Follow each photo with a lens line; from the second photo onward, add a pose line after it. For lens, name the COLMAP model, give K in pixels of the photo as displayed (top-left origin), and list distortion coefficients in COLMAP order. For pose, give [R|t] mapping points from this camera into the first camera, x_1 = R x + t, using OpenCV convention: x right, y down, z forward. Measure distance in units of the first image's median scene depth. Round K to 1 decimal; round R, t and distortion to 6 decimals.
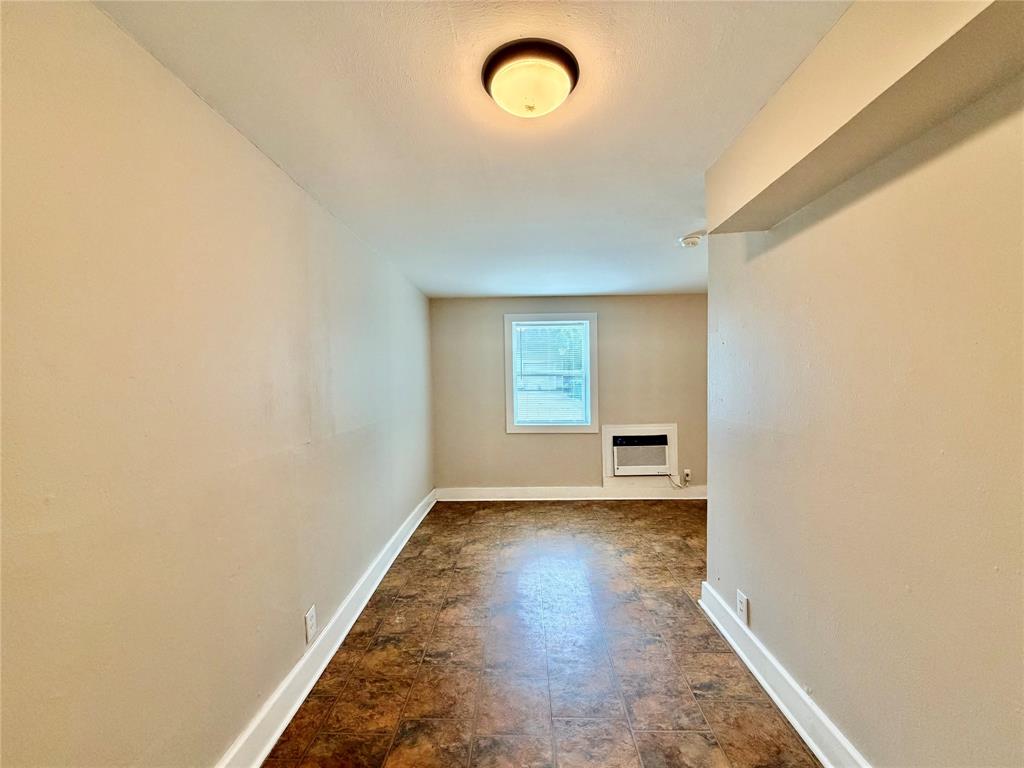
lens RADIAL K [[411.6, 0, 518.9], [0, 411.6, 380.2], [0, 0, 1]] dist [0.011780, -0.000005]
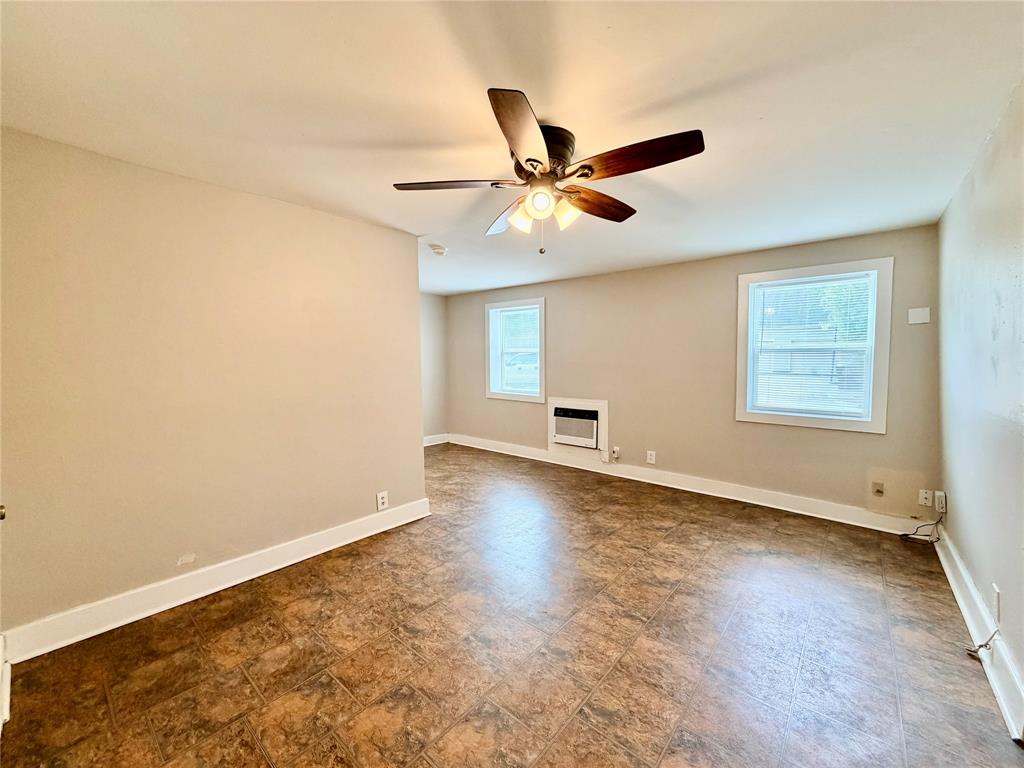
lens RADIAL K [[411.6, 0, 494.0], [0, 411.6, 376.9], [0, 0, 1]] dist [0.011780, -0.000005]
pose [[0.755785, 0.042079, -0.653466, 0.834349], [-0.008240, 0.998465, 0.054764, -0.007084], [0.654768, -0.036005, 0.754972, 0.046691]]
